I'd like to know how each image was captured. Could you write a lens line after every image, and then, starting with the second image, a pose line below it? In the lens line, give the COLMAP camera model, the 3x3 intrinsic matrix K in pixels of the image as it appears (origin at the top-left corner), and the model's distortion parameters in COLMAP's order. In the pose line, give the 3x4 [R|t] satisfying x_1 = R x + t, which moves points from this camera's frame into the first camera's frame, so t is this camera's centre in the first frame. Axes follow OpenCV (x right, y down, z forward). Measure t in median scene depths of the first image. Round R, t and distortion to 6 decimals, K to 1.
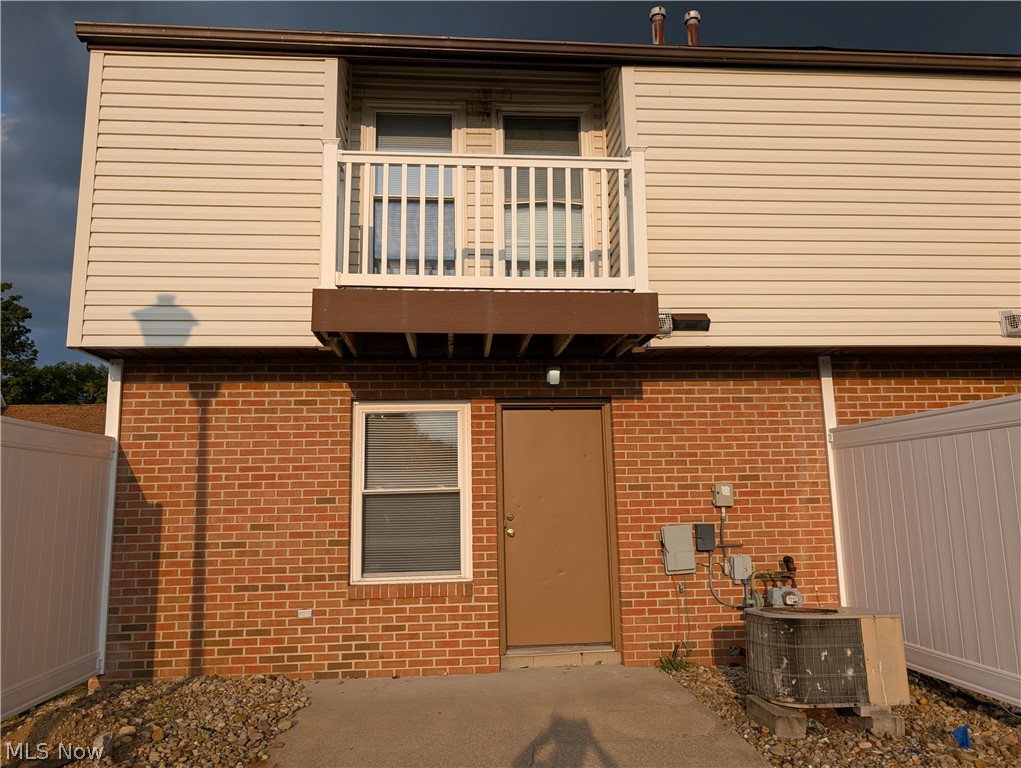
lens RADIAL K [[735.8, 0, 509.2], [0, 735.8, 380.7], [0, 0, 1]] dist [0.025364, -0.028935]
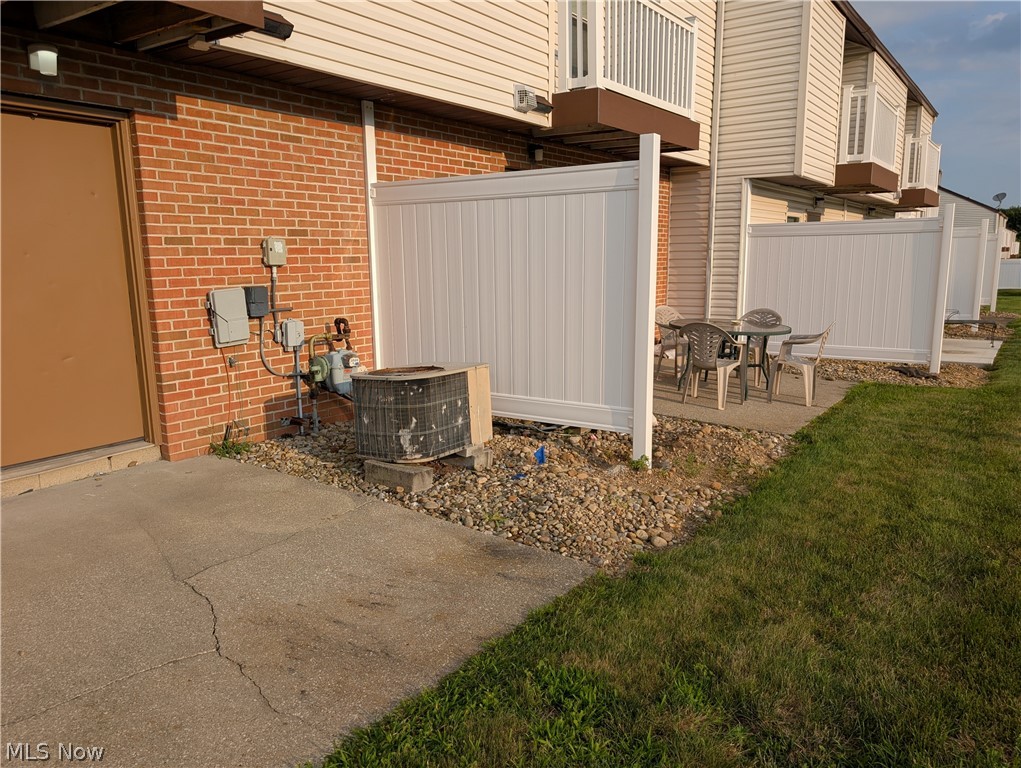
lens RADIAL K [[735.8, 0, 518.0], [0, 735.8, 385.3], [0, 0, 1]] dist [0.025364, -0.028935]
pose [[0.635973, -0.123116, 0.761827, -0.206857], [-0.123535, 0.958220, 0.257981, 0.048180], [-0.761759, -0.258182, 0.594193, 0.241824]]
